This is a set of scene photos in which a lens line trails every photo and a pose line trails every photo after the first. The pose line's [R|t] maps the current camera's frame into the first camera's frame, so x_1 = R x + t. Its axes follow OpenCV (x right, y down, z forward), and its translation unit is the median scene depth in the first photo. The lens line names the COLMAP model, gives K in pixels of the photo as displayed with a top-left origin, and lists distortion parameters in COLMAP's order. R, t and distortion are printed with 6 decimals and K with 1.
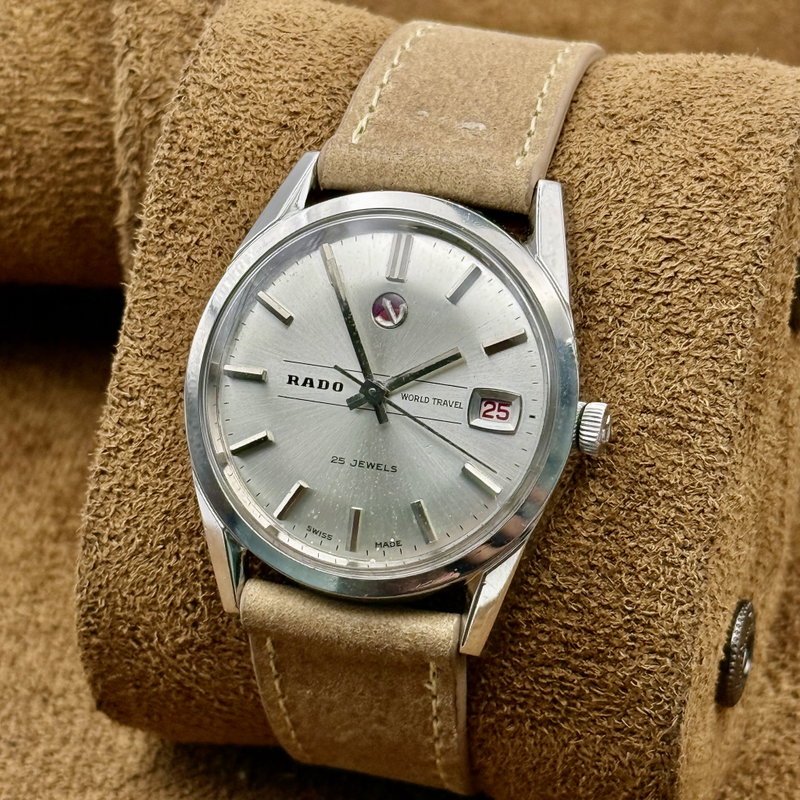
lens RADIAL K [[3107.0, 0, 388.9], [0, 3107.0, 399.1], [0, 0, 1]] dist [0.079875, 0.383905]
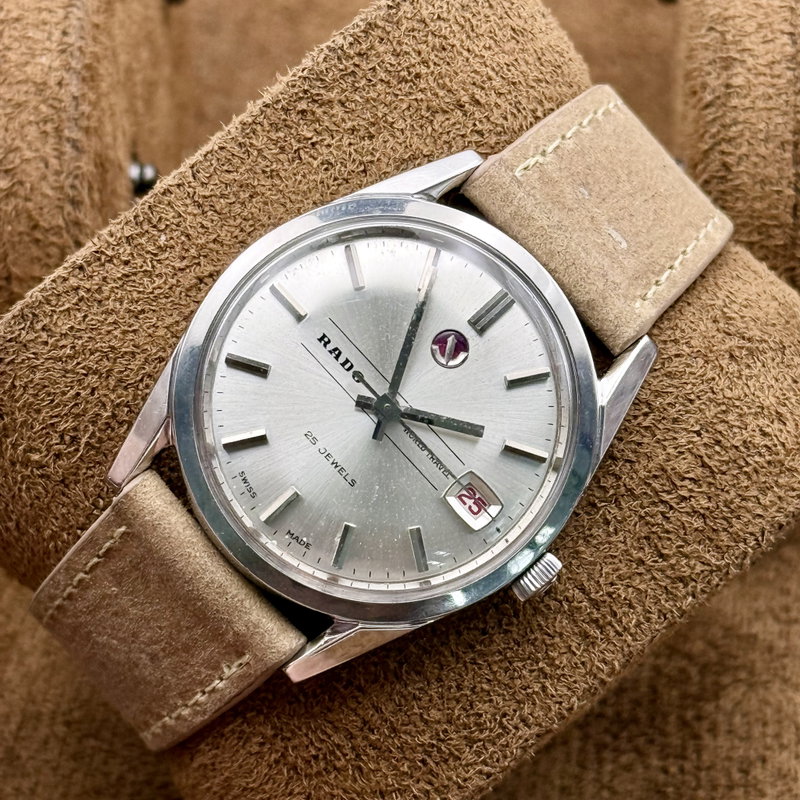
lens RADIAL K [[3107.0, 0, 388.9], [0, 3107.0, 399.1], [0, 0, 1]] dist [0.079875, 0.383905]
pose [[0.755027, 0.610870, 0.238270, -0.229826], [-0.629887, 0.776672, 0.004770, -0.009039], [-0.182144, -0.153685, 0.971187, 0.068566]]
